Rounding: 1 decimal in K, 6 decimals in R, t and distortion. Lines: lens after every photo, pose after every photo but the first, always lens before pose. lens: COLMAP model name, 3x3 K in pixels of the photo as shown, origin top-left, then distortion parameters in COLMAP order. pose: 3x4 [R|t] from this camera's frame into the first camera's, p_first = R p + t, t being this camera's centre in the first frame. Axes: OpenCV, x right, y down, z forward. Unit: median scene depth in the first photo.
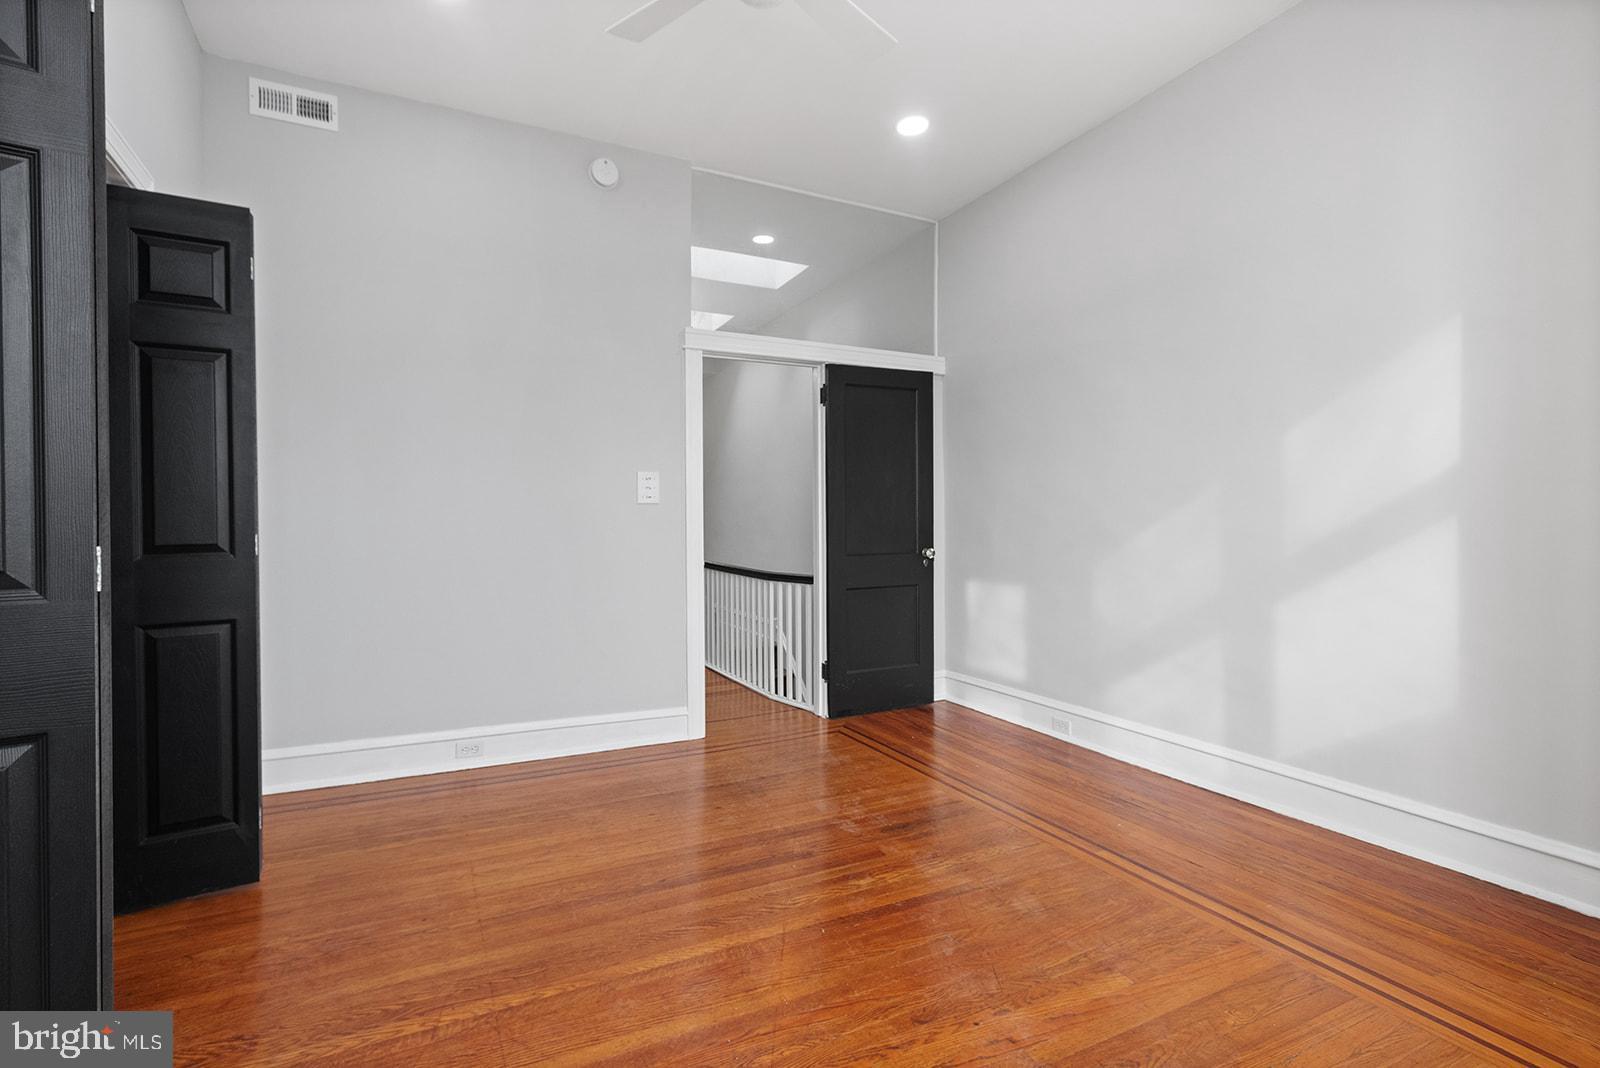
lens RADIAL K [[757.9, 0, 800.0], [0, 757.9, 534.0], [0, 0, 1]] dist [0.003448, -0.001163]
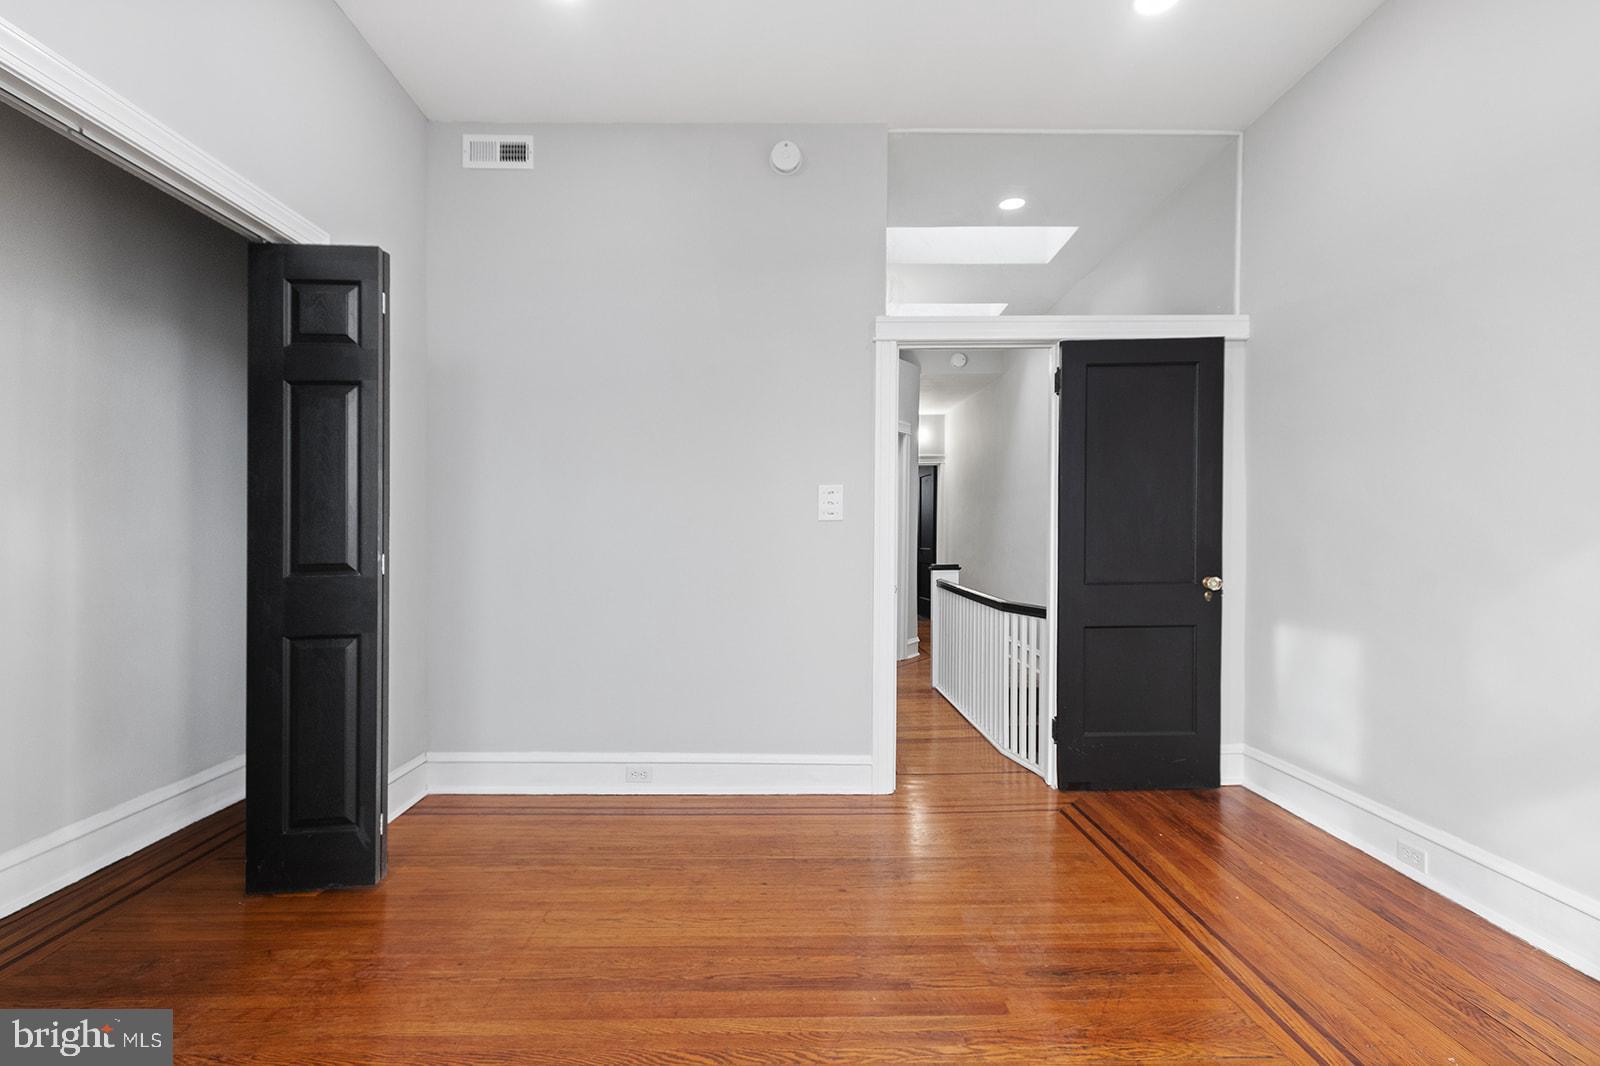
lens RADIAL K [[779.4, 0, 793.4], [0, 779.4, 548.8], [0, 0, 1]] dist [0.012052, -0.007022]
pose [[0.897112, 0.004373, -0.441781, 0.165291], [-0.005625, 0.999983, -0.001523, -0.005392], [0.441767, 0.003851, 0.897122, 0.165617]]
